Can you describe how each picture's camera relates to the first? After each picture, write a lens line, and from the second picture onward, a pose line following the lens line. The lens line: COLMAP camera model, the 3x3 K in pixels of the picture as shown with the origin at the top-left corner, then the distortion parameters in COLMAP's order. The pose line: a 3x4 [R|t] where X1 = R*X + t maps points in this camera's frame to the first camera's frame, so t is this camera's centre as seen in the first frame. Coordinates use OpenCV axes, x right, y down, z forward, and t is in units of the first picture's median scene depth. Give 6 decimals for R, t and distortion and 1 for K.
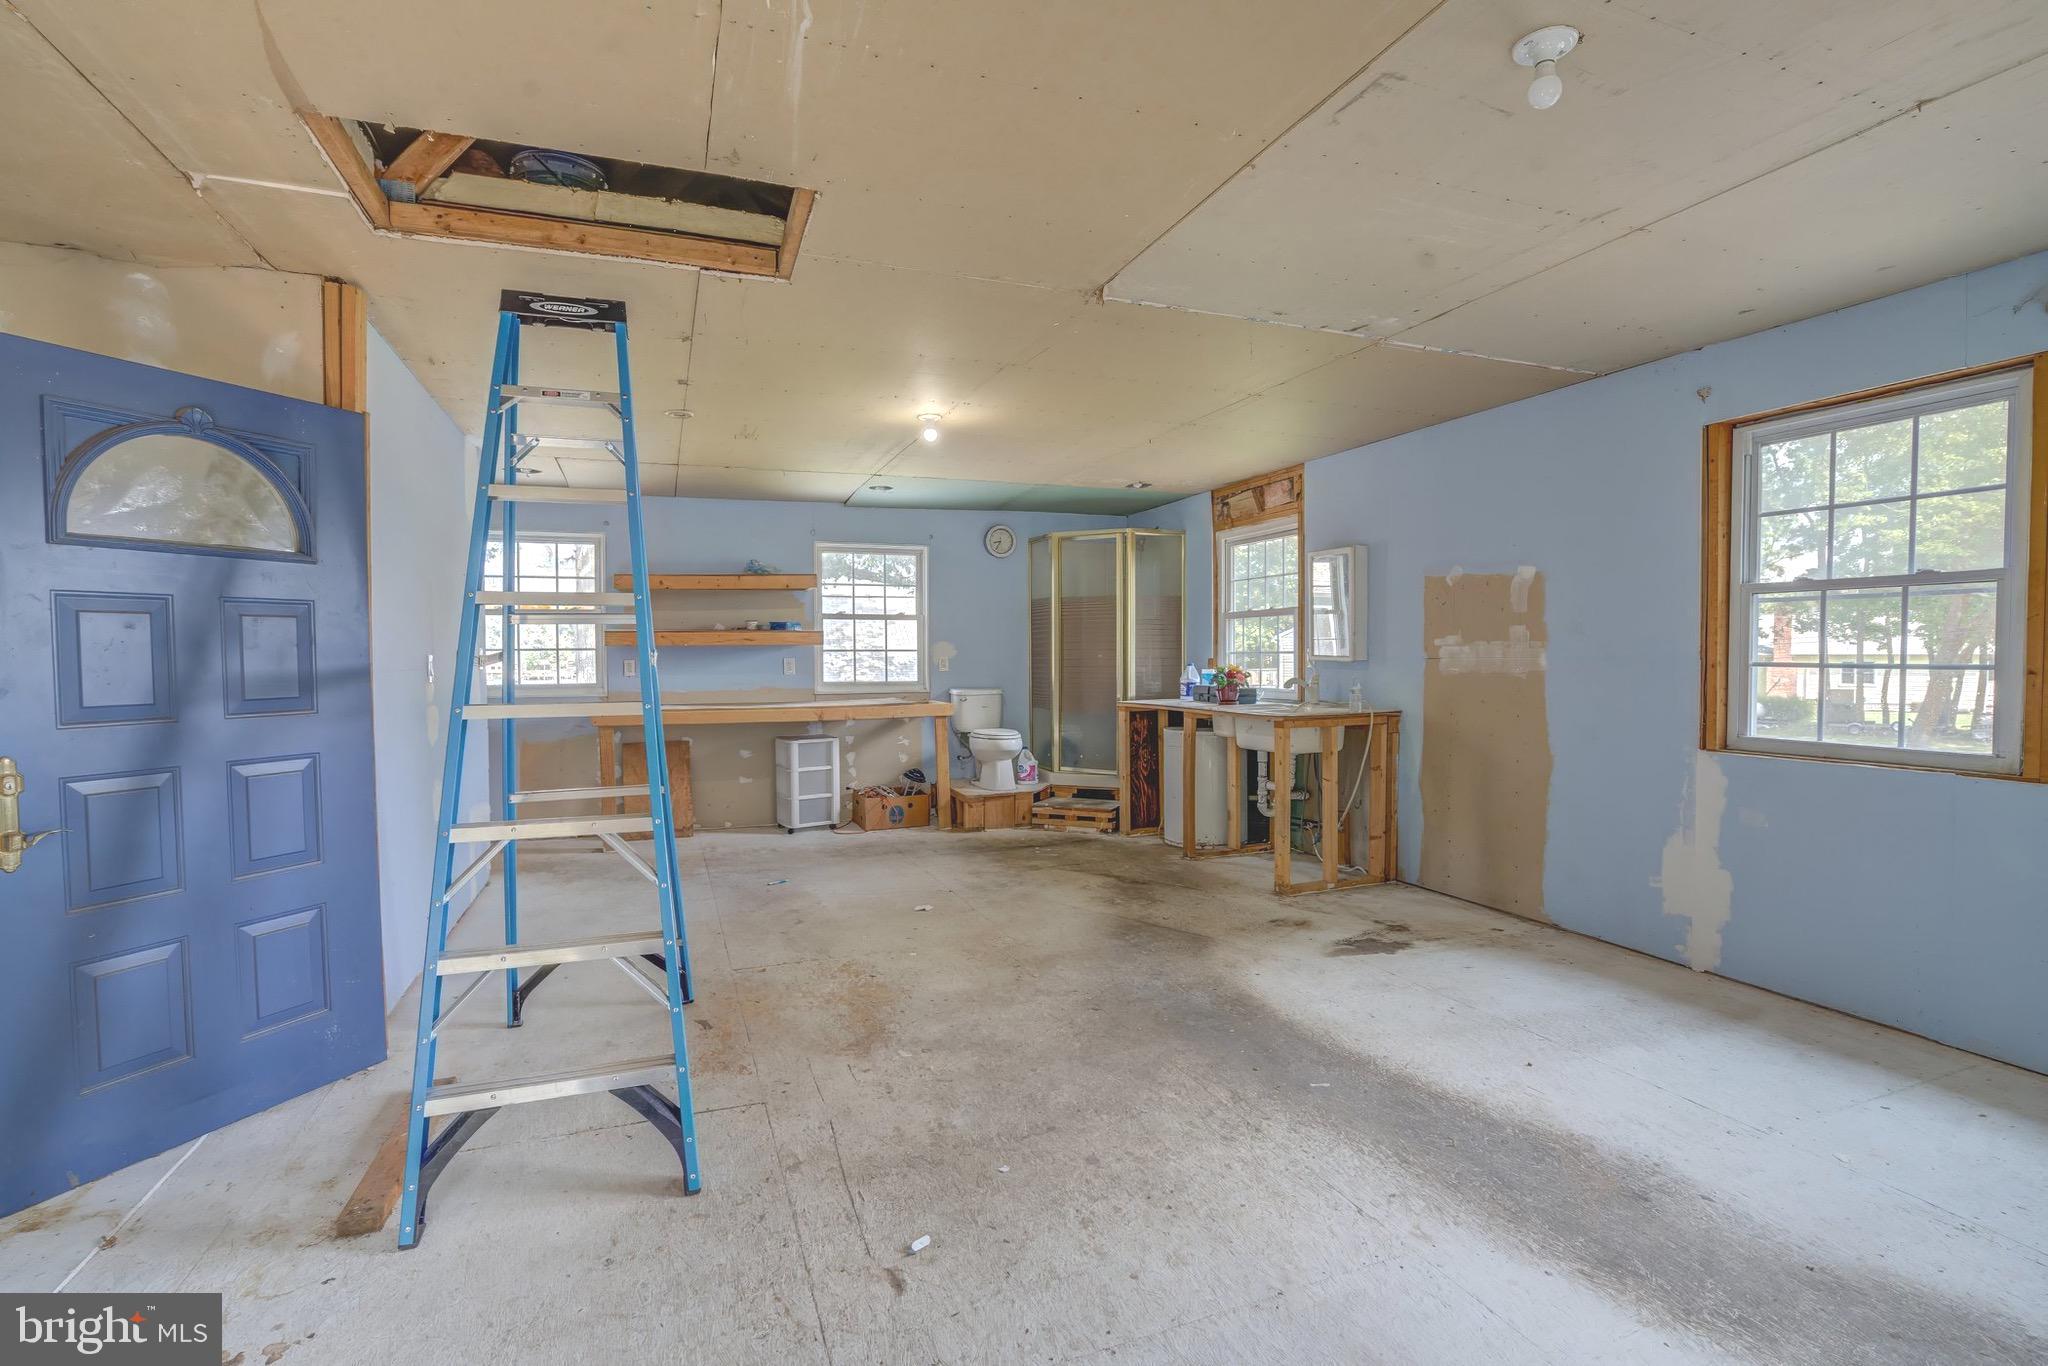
lens RADIAL K [[942.4, 0, 1021.9], [0, 942.4, 682.6], [0, 0, 1]] dist [-0.060166, 0.025730]
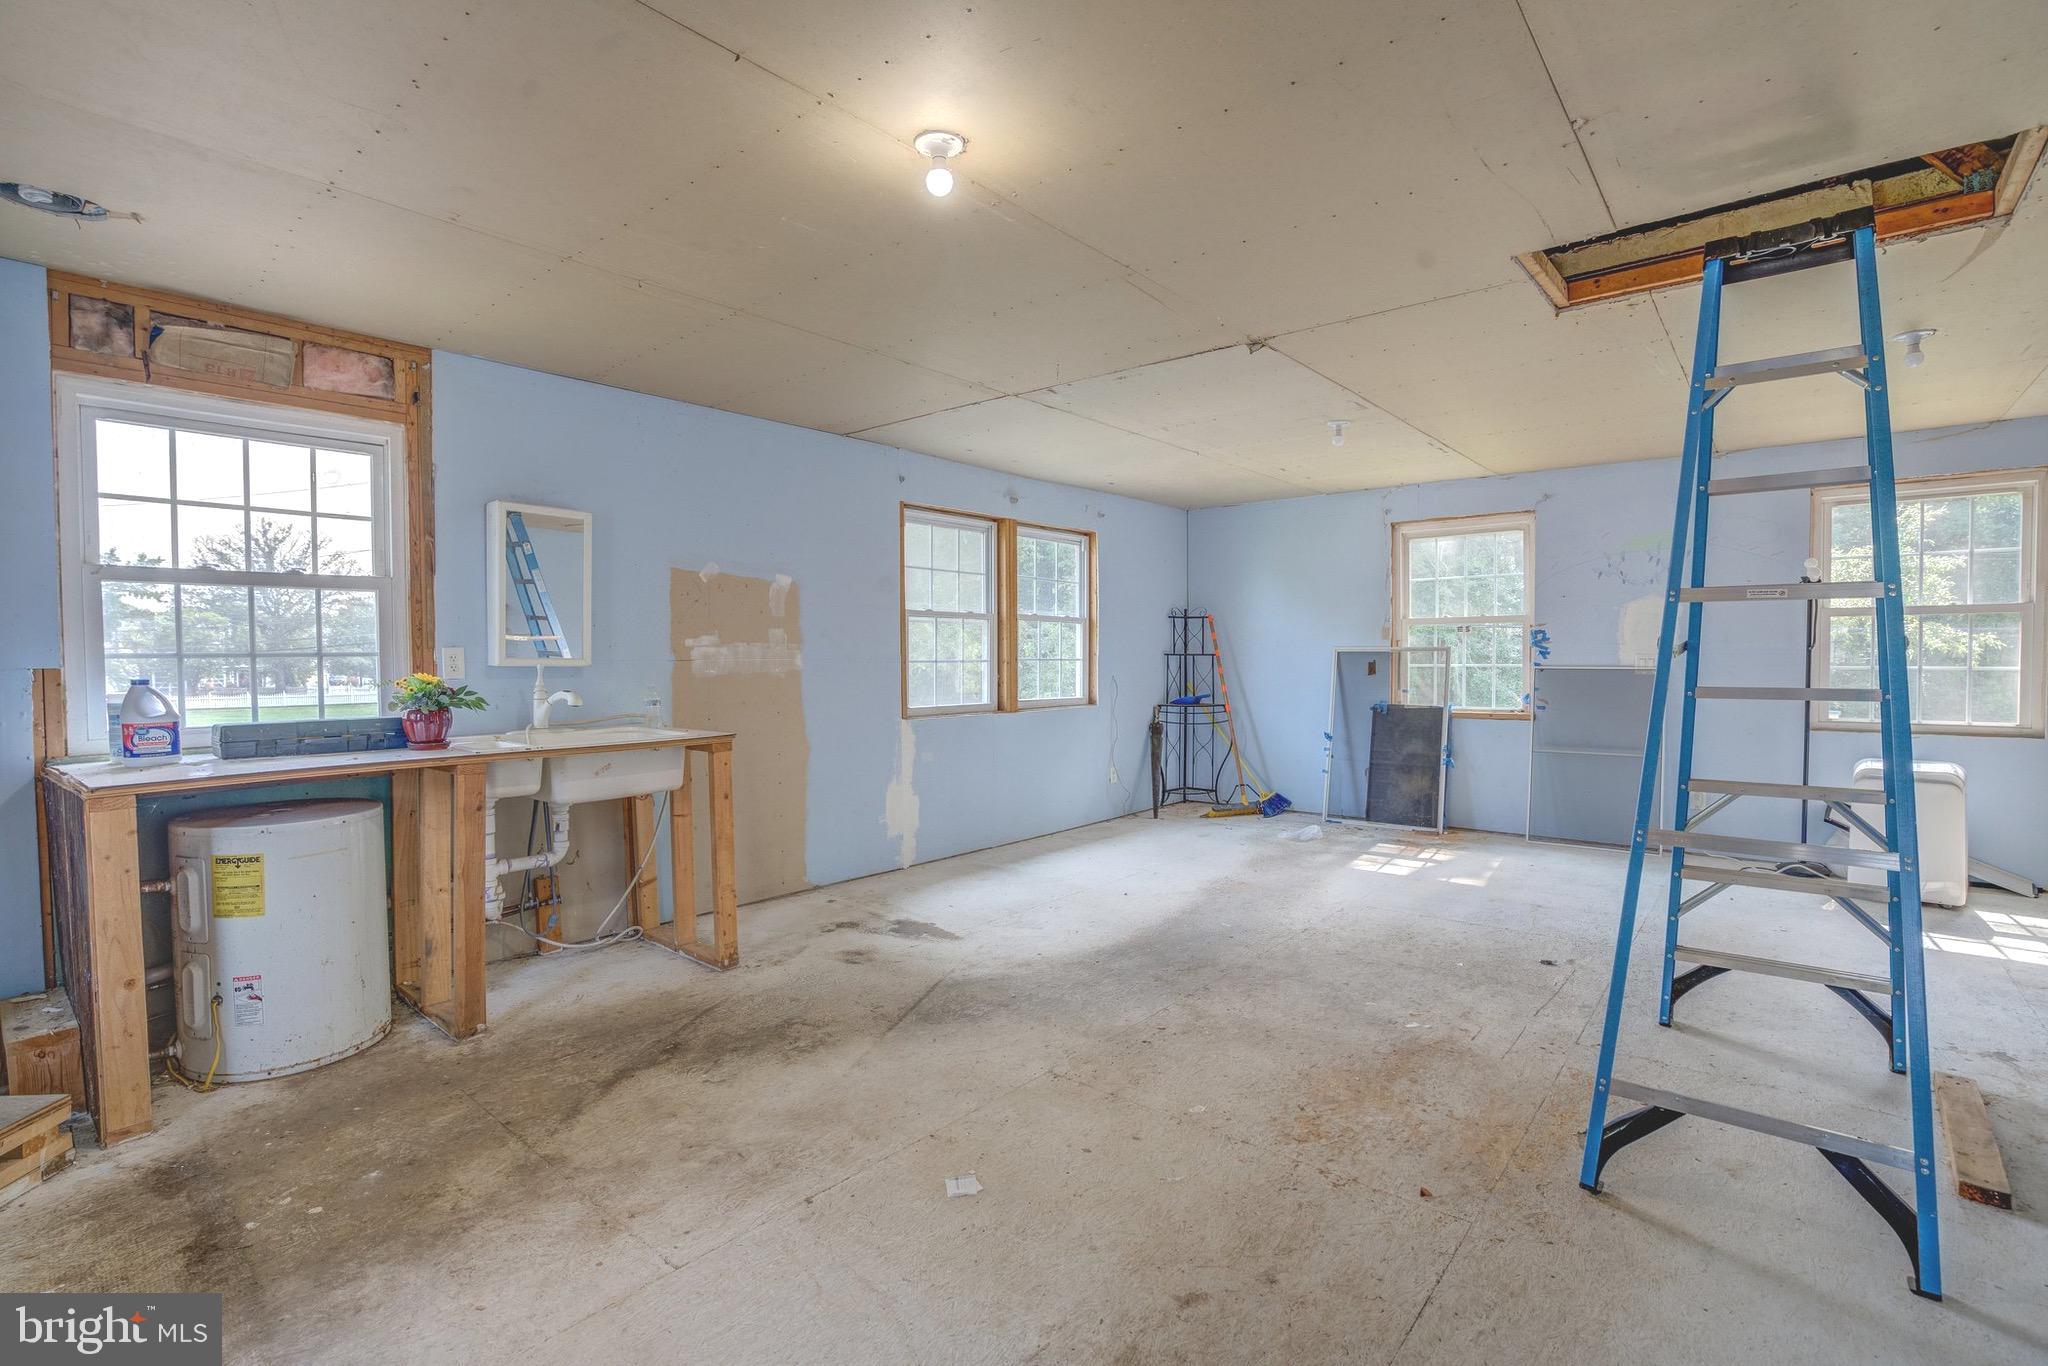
lens RADIAL K [[942.4, 0, 1021.9], [0, 942.4, 682.6], [0, 0, 1]] dist [-0.060166, 0.025730]
pose [[-0.476277, -0.018261, 0.879106, -0.372857], [0.034866, 0.998606, 0.039632, -0.021294], [-0.878604, 0.049527, -0.474976, 0.840794]]
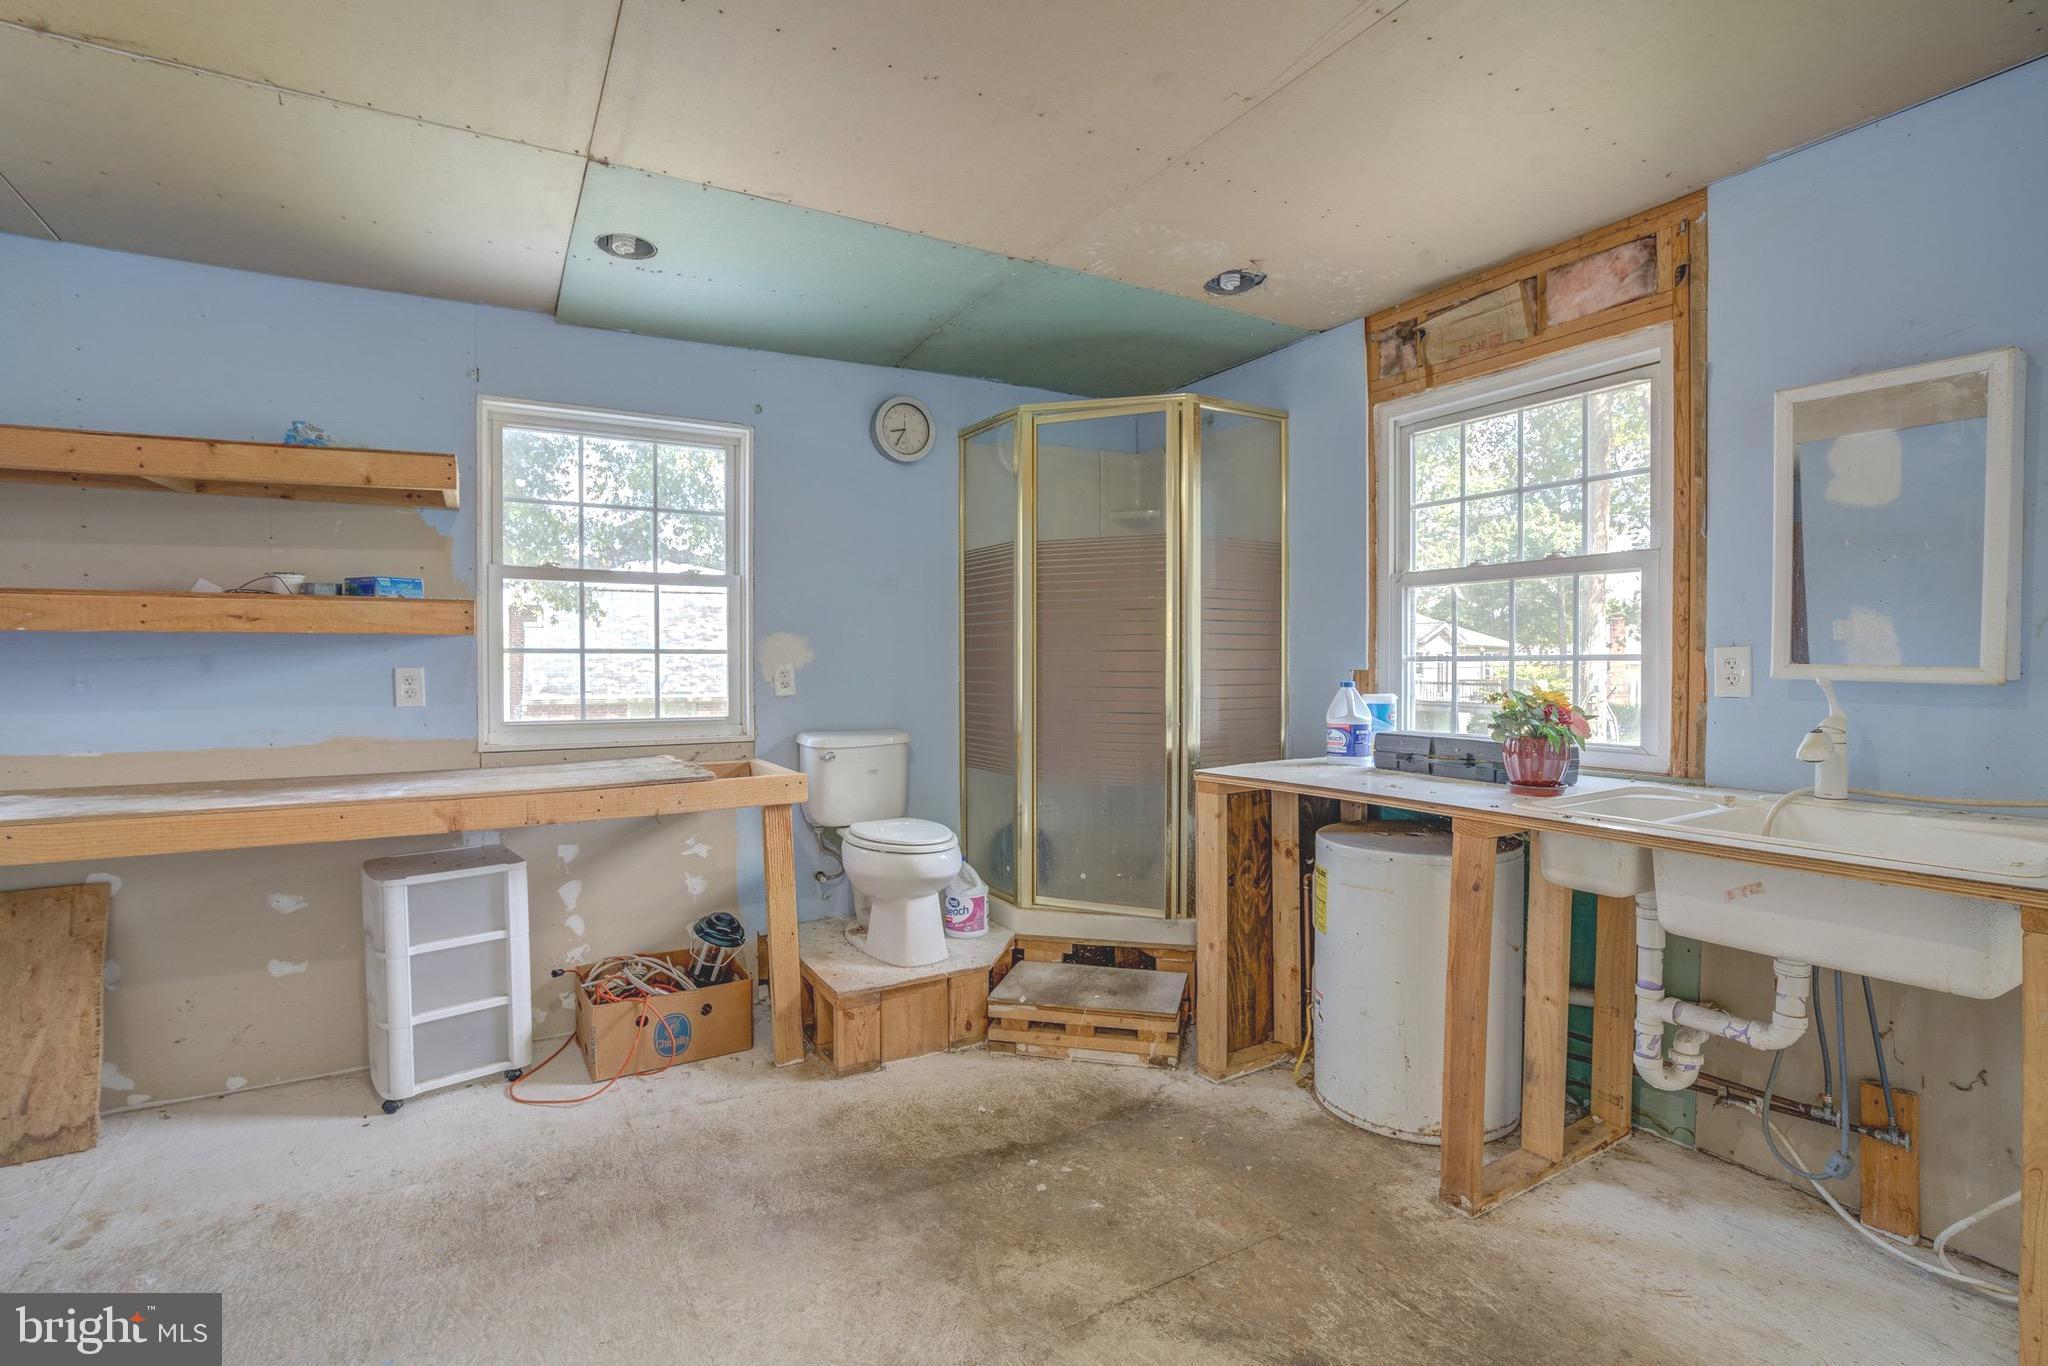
lens RADIAL K [[942.4, 0, 1021.9], [0, 942.4, 682.6], [0, 0, 1]] dist [-0.060166, 0.025730]
pose [[0.987411, -0.000214, 0.158175, -0.045202], [0.001470, 0.999968, -0.007820, -0.016701], [-0.158168, 0.007954, 0.987380, 0.581659]]
